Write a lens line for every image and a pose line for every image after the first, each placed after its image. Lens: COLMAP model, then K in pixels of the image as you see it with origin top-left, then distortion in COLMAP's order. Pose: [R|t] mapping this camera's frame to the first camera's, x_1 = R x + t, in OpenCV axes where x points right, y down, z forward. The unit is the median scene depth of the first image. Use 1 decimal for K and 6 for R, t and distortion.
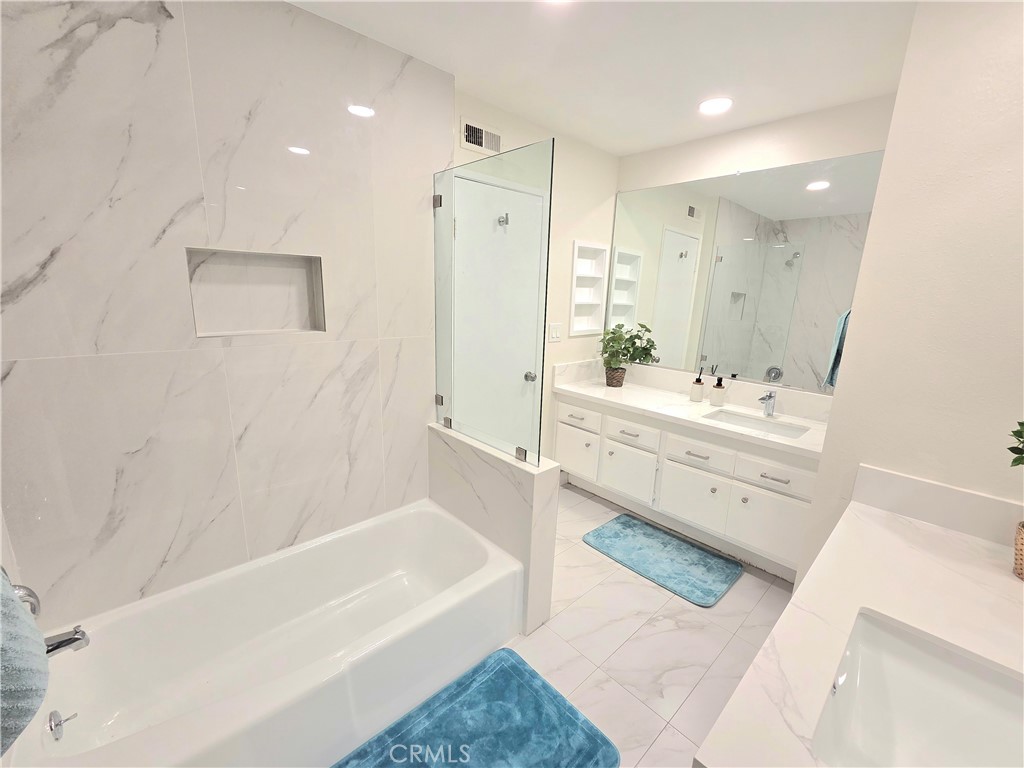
lens RADIAL K [[422.1, 0, 511.7], [0, 422.1, 386.1], [0, 0, 1]] dist [0.002630, 0.000281]
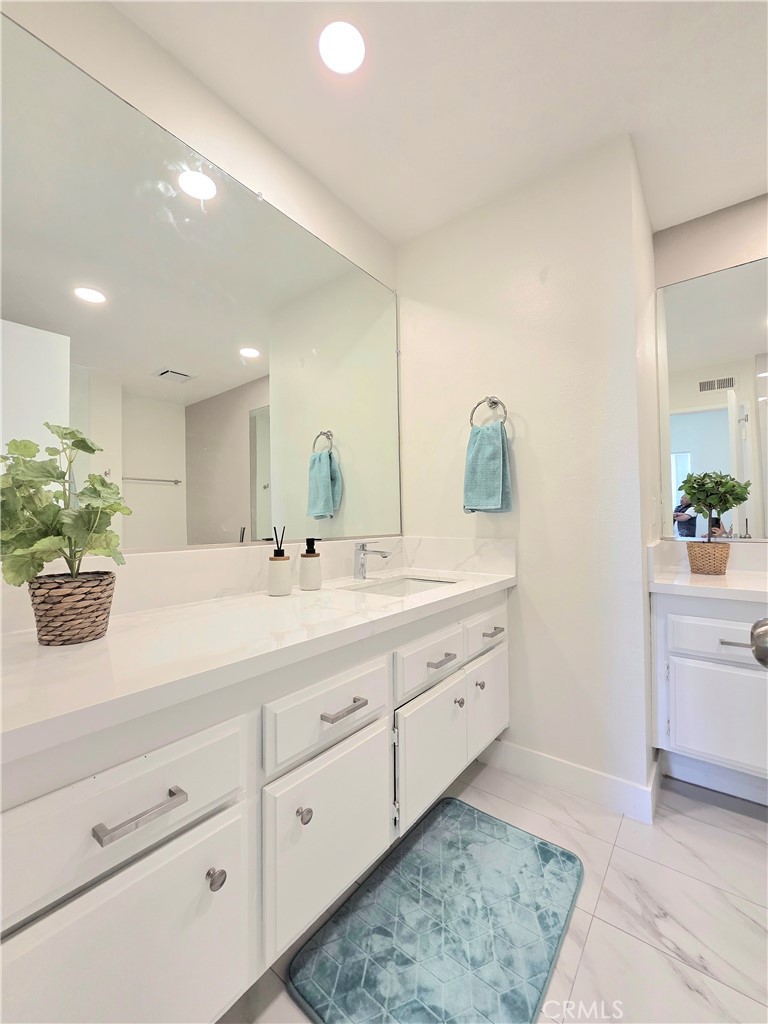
lens RADIAL K [[422.1, 0, 384.0], [0, 422.1, 512.0], [0, 0, 1]] dist [0.002630, 0.000281]
pose [[-0.211770, 0.018528, 0.977144, -0.073242], [0.220855, 0.974864, 0.029380, -0.048845], [-0.952038, 0.222029, -0.210539, 1.009879]]
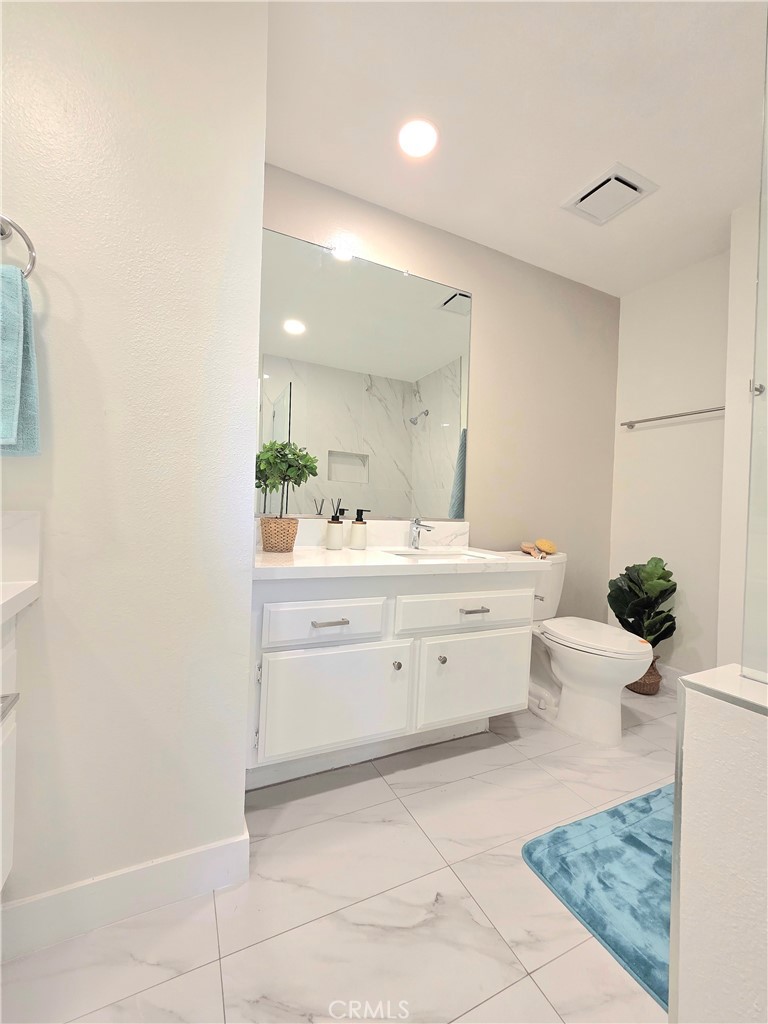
lens RADIAL K [[422.1, 0, 384.0], [0, 422.1, 512.0], [0, 0, 1]] dist [0.002630, 0.000281]
pose [[-0.968241, -0.042413, 0.246394, 0.171889], [0.013891, 0.974858, 0.222392, -0.014743], [-0.249632, 0.218752, -0.943309, 0.941550]]
